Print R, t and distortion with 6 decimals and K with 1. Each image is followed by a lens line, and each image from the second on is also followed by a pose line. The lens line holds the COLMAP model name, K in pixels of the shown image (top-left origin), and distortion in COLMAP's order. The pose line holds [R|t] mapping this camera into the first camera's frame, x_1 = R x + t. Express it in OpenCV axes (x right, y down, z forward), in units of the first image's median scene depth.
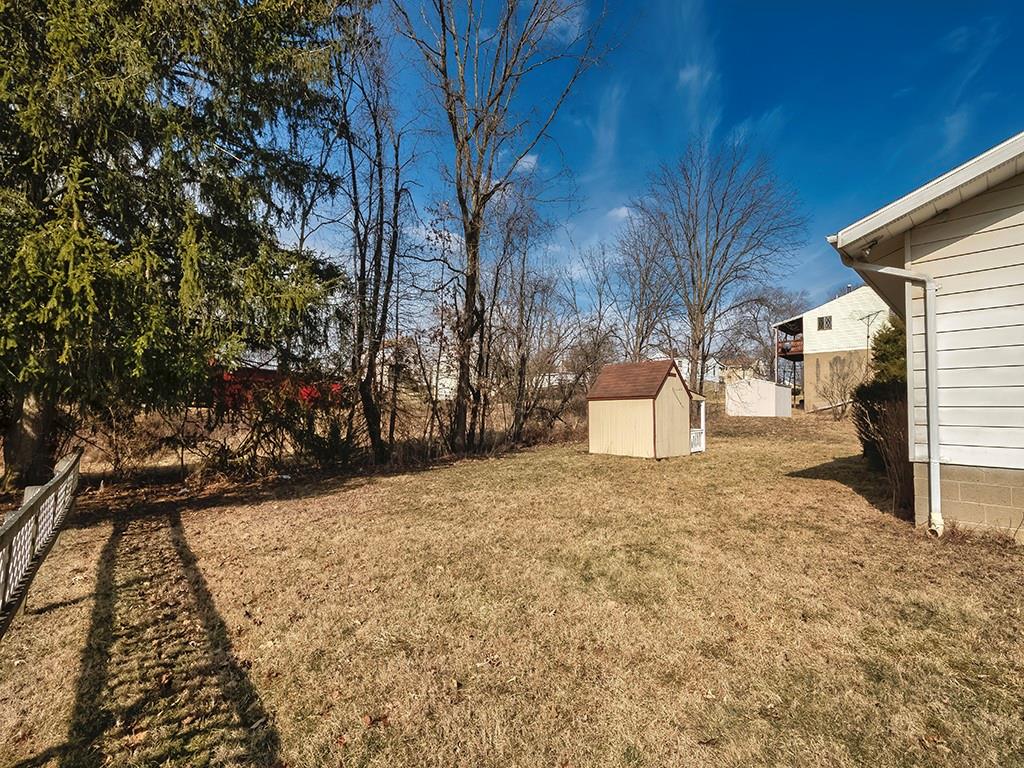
lens RADIAL K [[446.7, 0, 515.8], [0, 446.7, 381.0], [0, 0, 1]] dist [-0.001085, -0.000371]
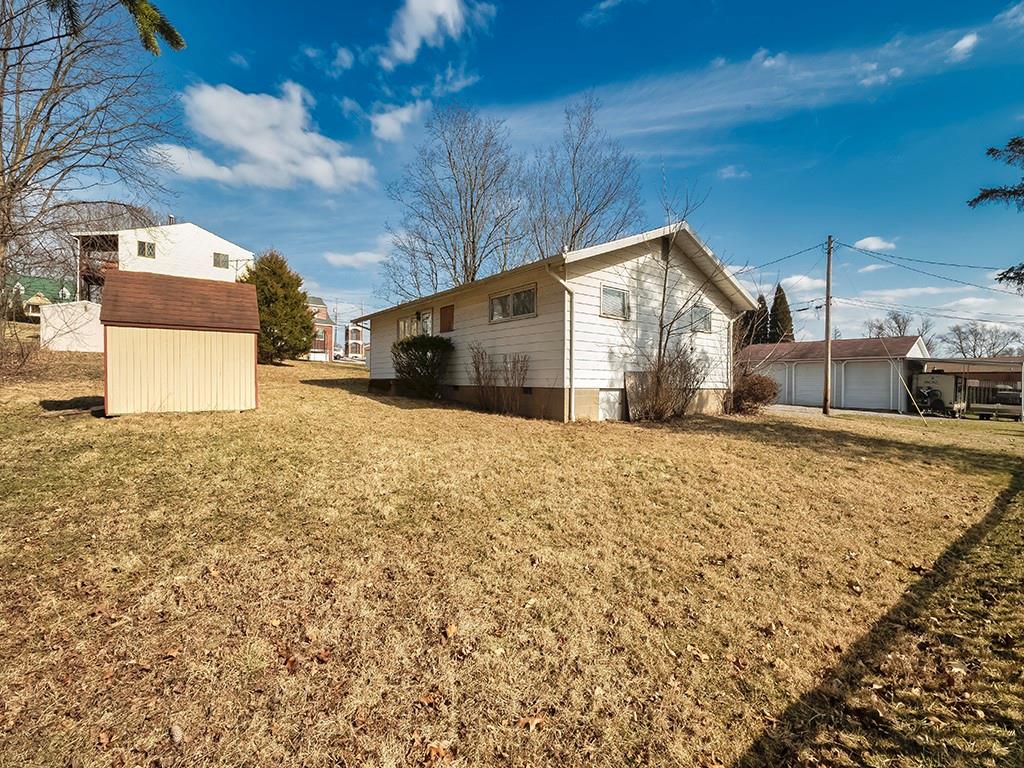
lens RADIAL K [[446.7, 0, 515.8], [0, 446.7, 381.0], [0, 0, 1]] dist [-0.001085, -0.000371]
pose [[0.056491, -0.037277, 0.997707, -0.425038], [-0.106781, 0.993345, 0.043160, 0.037605], [-0.992677, -0.108974, 0.052134, 0.478799]]
